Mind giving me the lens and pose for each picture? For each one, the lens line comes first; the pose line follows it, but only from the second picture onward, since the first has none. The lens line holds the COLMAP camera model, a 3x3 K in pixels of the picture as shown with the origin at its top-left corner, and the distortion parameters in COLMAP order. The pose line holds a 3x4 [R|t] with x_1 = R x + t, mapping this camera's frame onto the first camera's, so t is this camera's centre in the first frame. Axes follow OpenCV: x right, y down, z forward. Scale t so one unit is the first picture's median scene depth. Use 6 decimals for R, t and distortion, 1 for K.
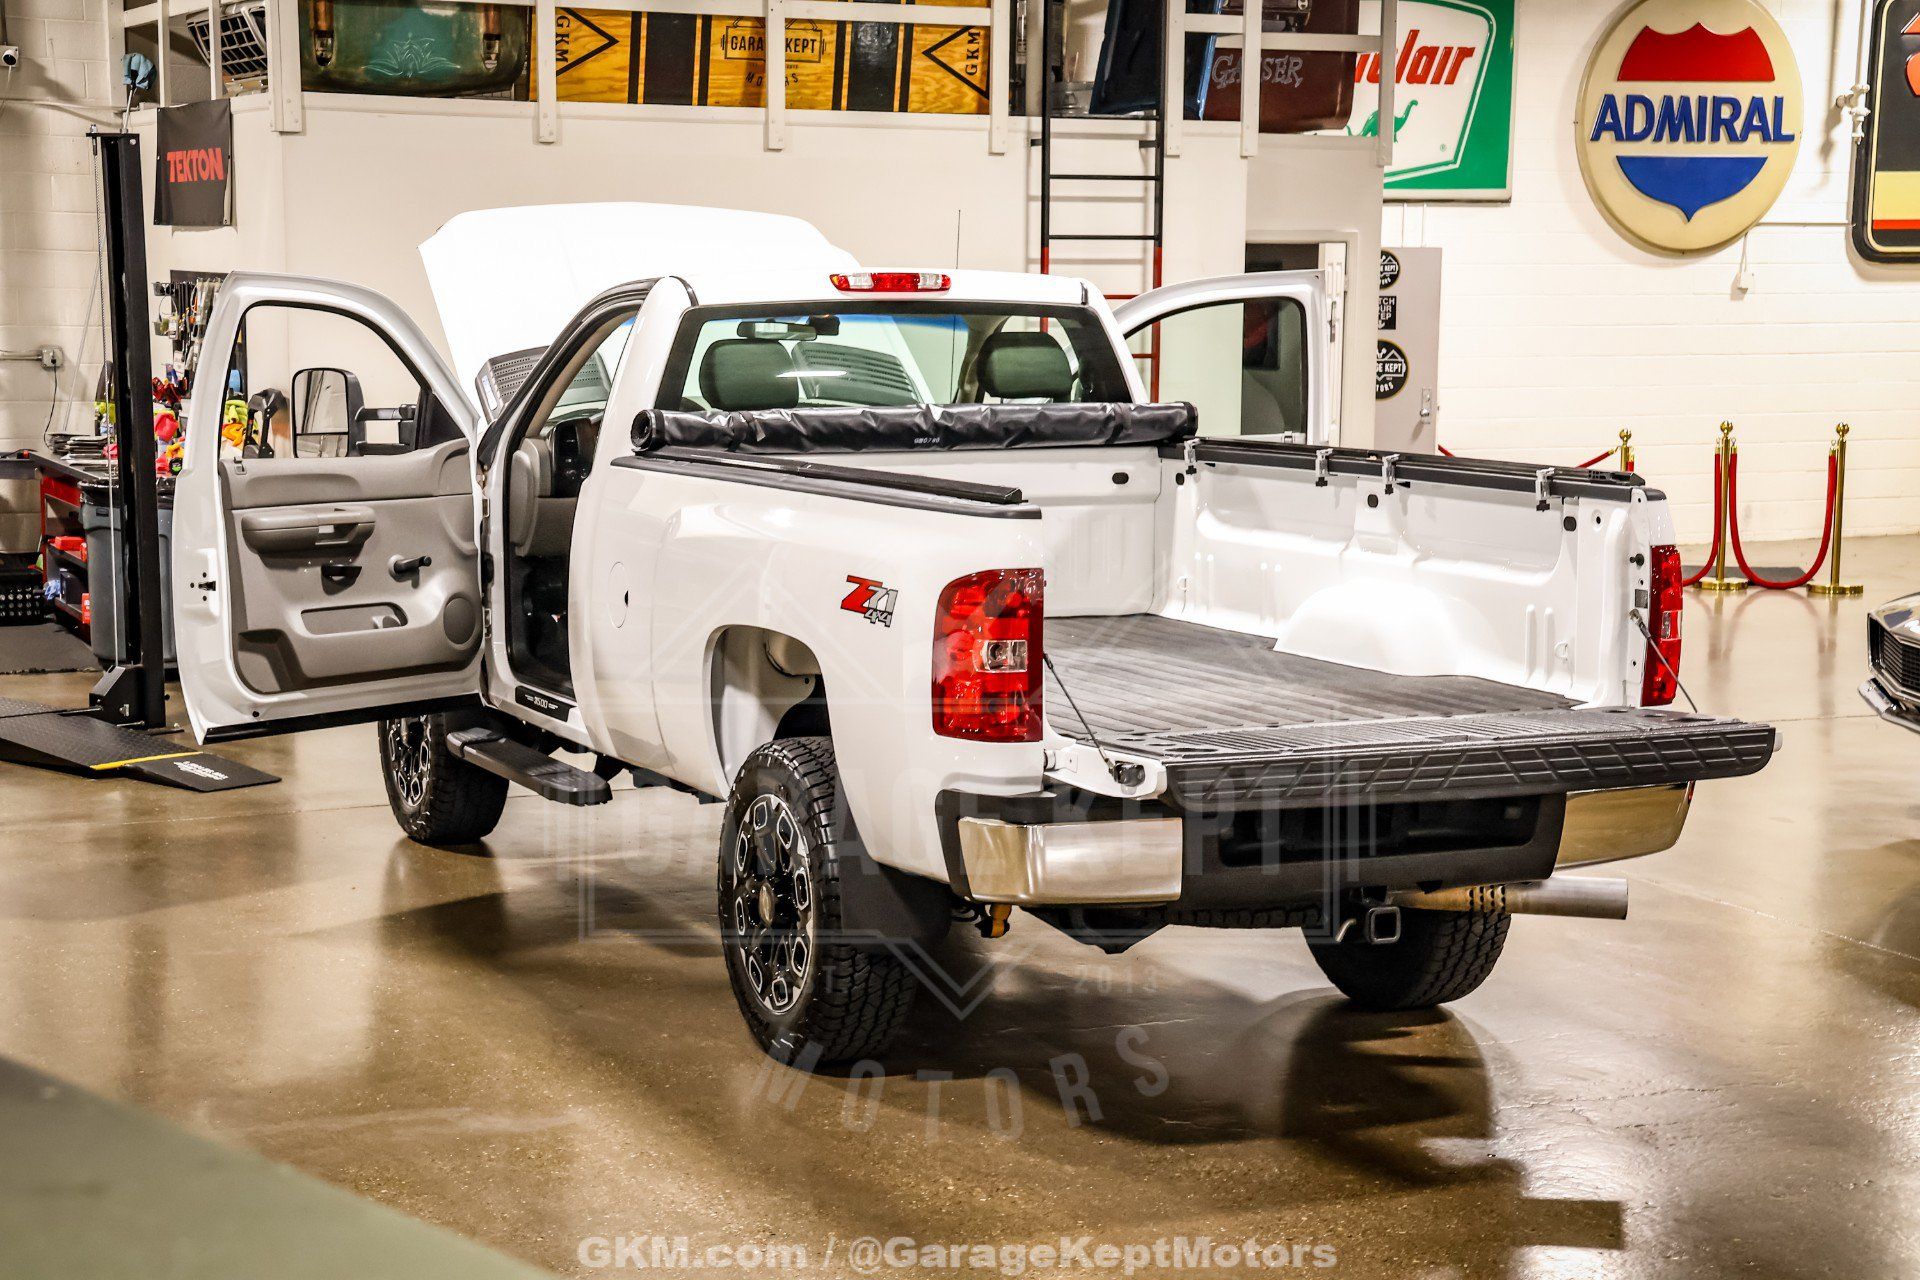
lens RADIAL K [[3364.7, 0, 976.8], [0, 3364.7, 629.5], [0, 0, 1]] dist [0.240551, 0.000000]
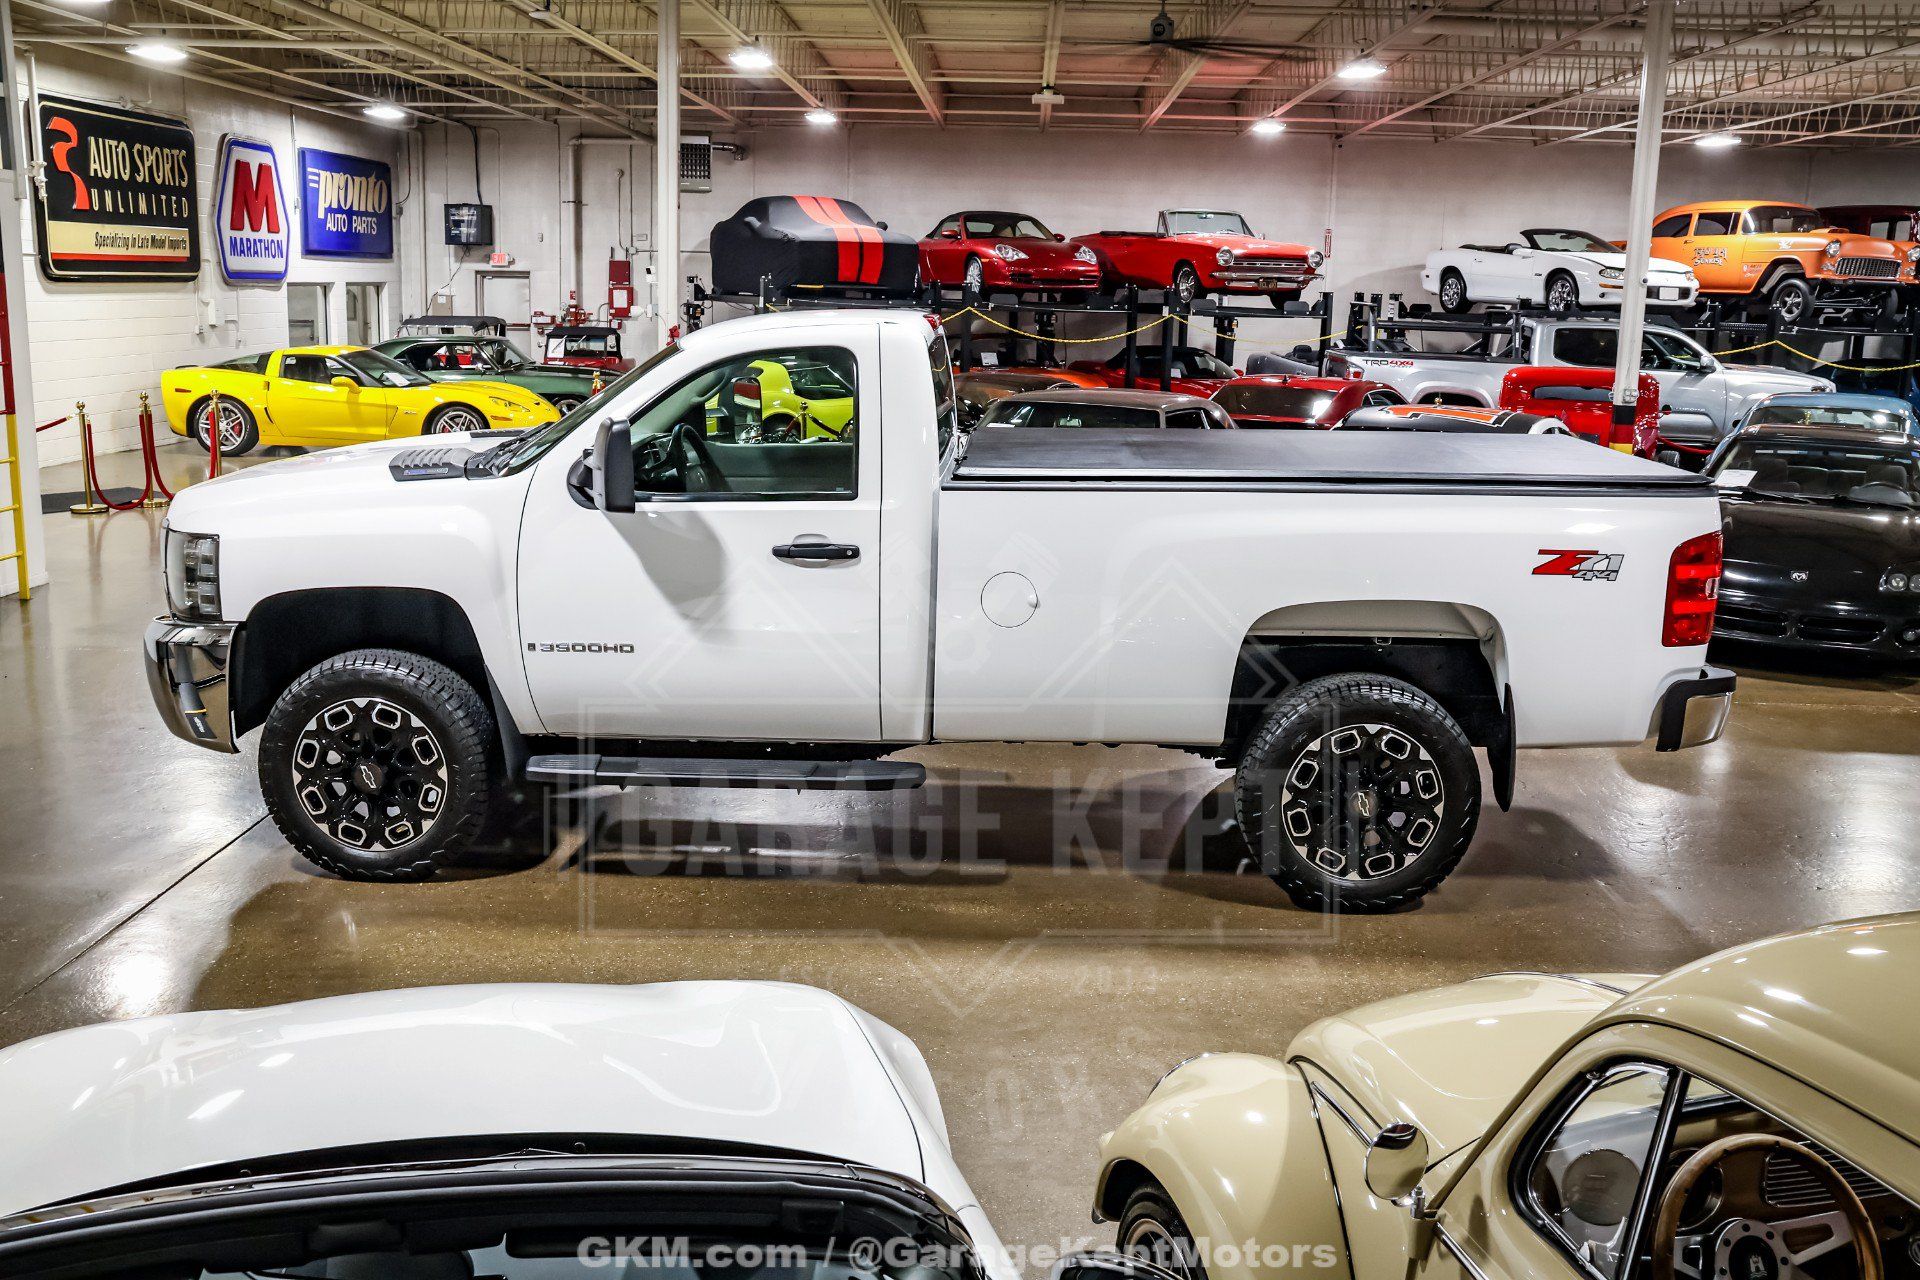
lens RADIAL K [[1774.9, 0, 1017.3], [0, 1774.9, 616.3], [0, 0, 1]] dist [-0.063974, 0.000000]
pose [[0.424441, -0.164315, 0.890421, -0.610480], [0.081586, 0.986336, 0.143125, -0.086371], [-0.901772, 0.011898, 0.432047, 0.683795]]
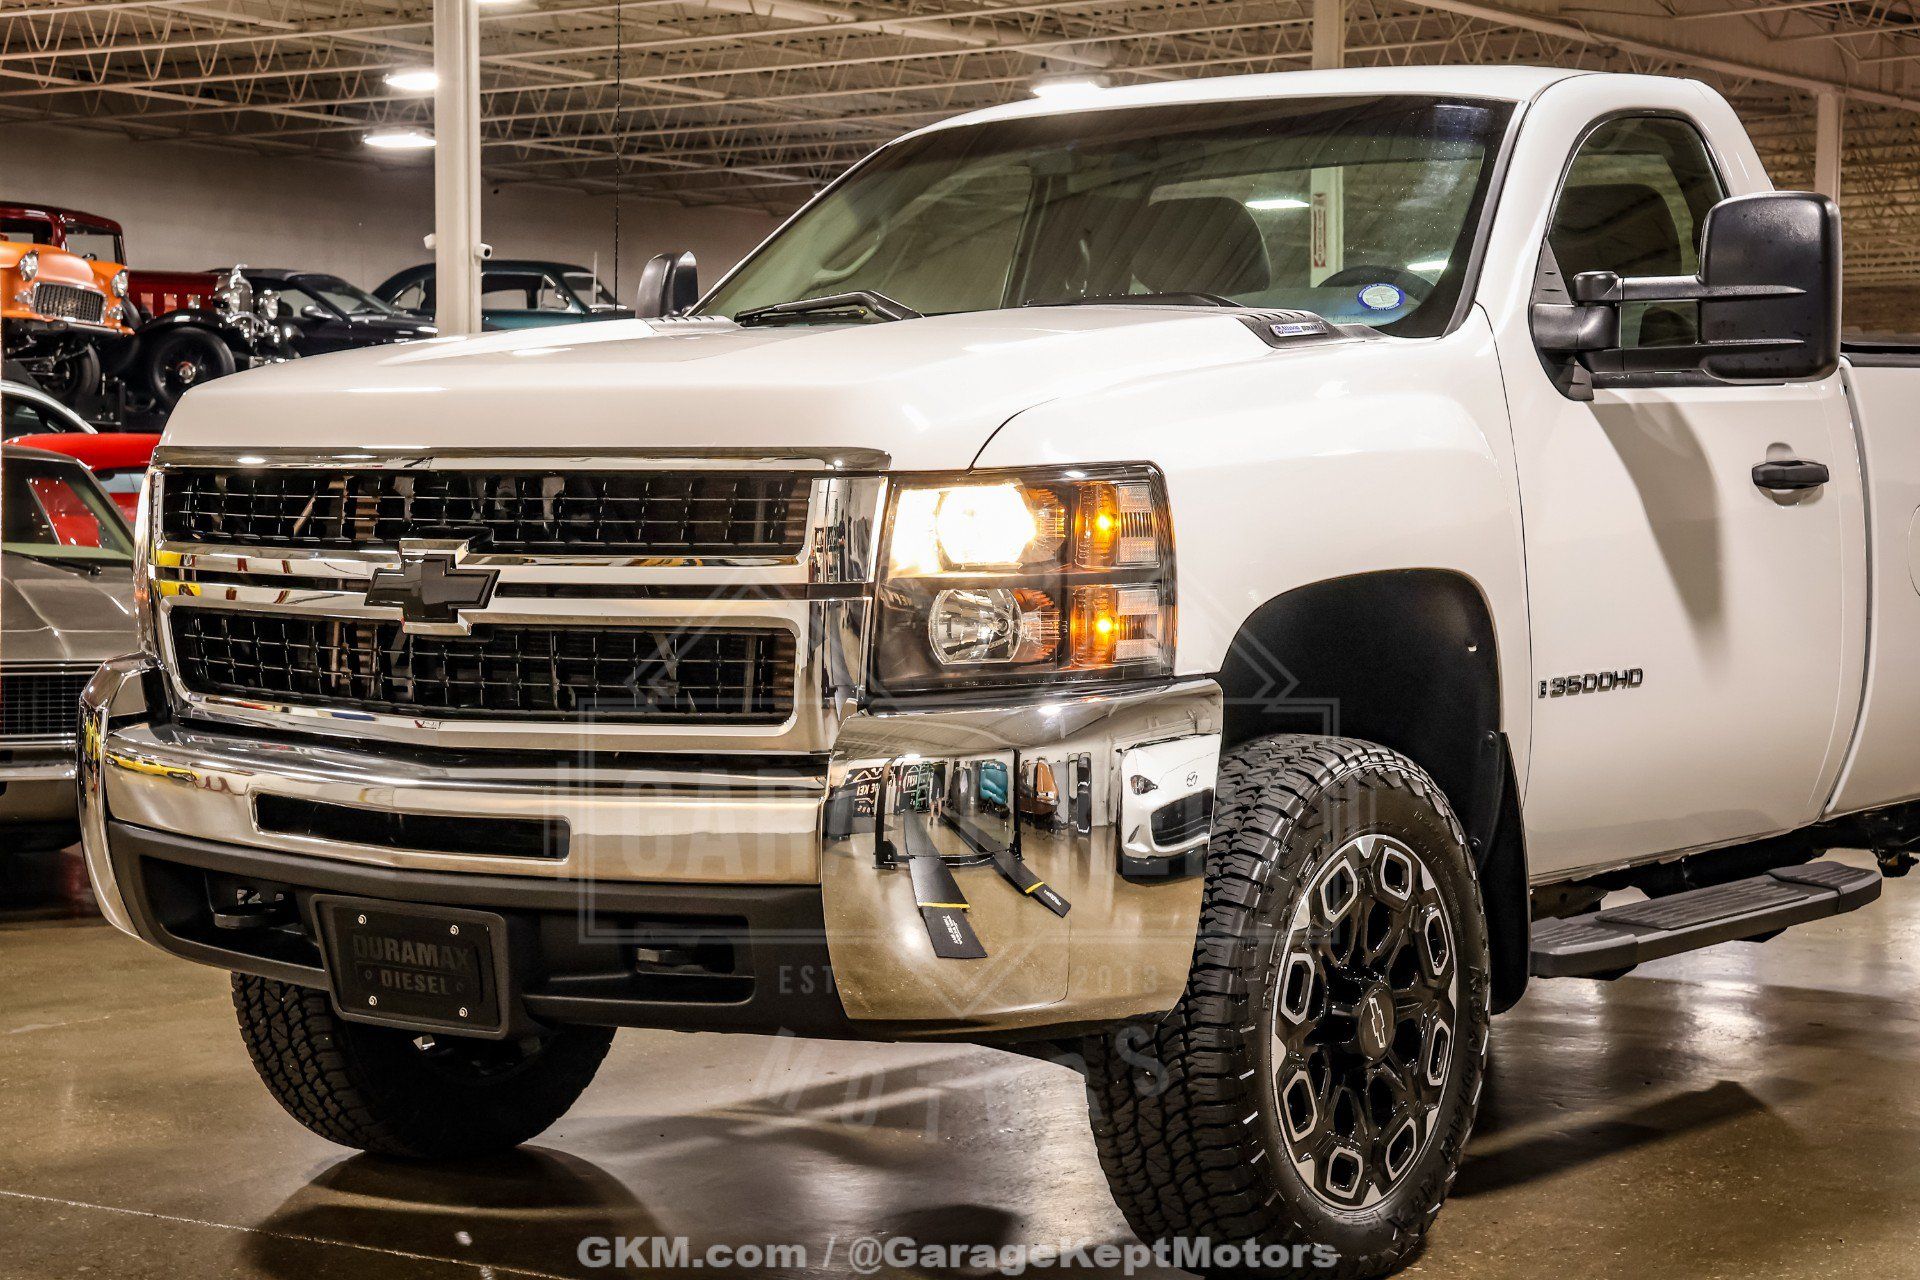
lens RADIAL K [[3364.7, 0, 948.7], [0, 3364.7, 619.4], [0, 0, 1]] dist [0.240551, 0.000000]
pose [[-0.477354, -0.044724, 0.877572, -0.581630], [0.088941, 0.991116, 0.098890, -0.077540], [-0.874198, 0.125257, -0.469136, 1.402695]]
